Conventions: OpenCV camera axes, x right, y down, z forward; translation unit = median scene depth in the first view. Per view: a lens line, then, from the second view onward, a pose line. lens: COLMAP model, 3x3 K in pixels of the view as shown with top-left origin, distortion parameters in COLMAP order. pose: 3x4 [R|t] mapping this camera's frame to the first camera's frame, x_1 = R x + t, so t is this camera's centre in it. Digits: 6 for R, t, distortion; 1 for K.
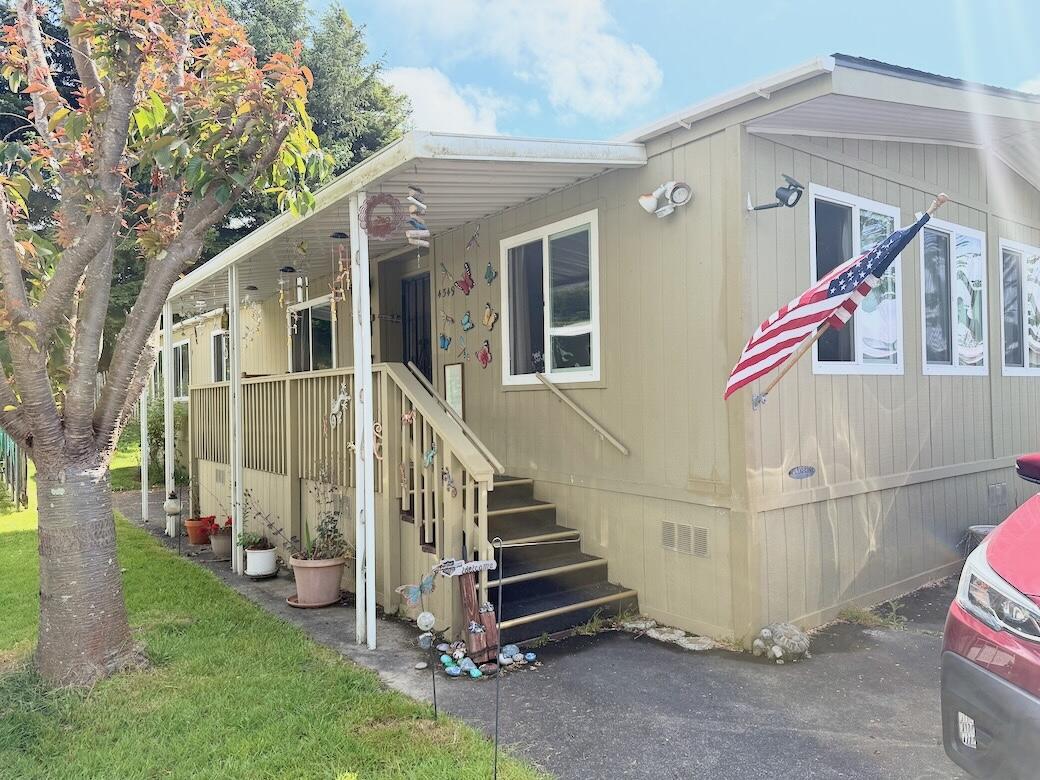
lens RADIAL K [[743.7, 0, 520.6], [0, 743.7, 392.6], [0, 0, 1]] dist [0.049725, -0.048513]
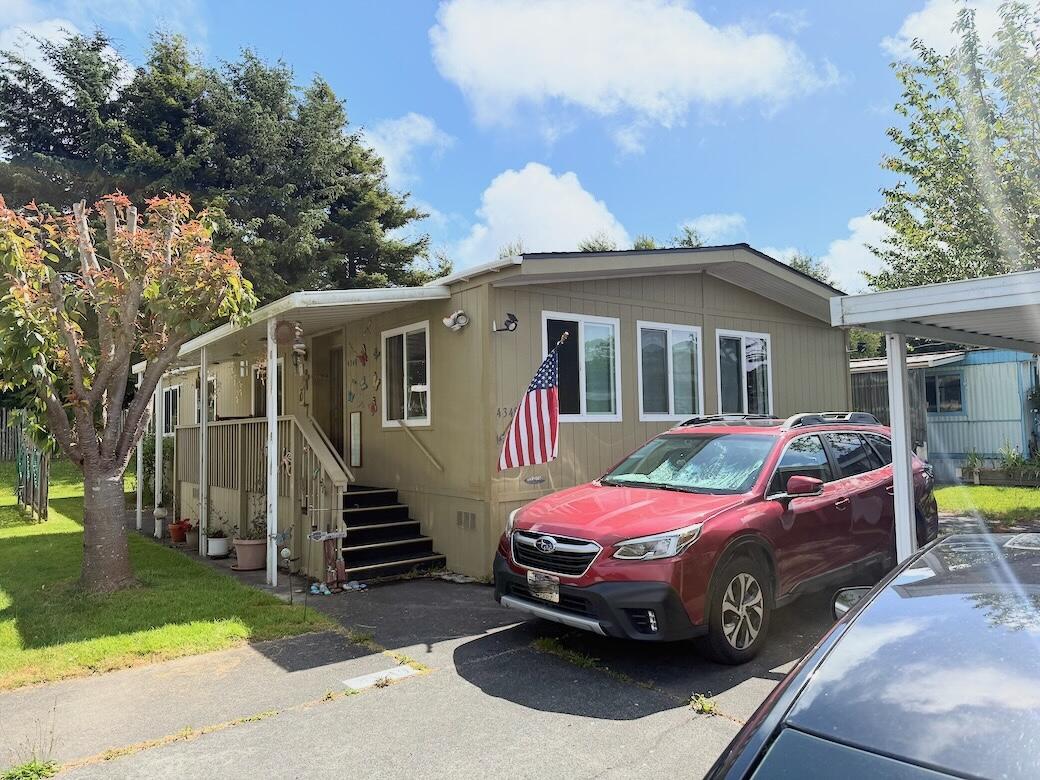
lens RADIAL K [[743.7, 0, 525.4], [0, 743.7, 386.6], [0, 0, 1]] dist [0.049725, -0.048513]
pose [[0.999928, -0.001000, 0.011989, 0.276893], [0.001607, 0.998712, -0.050705, -0.016896], [-0.011922, 0.050721, 0.998642, -0.573830]]
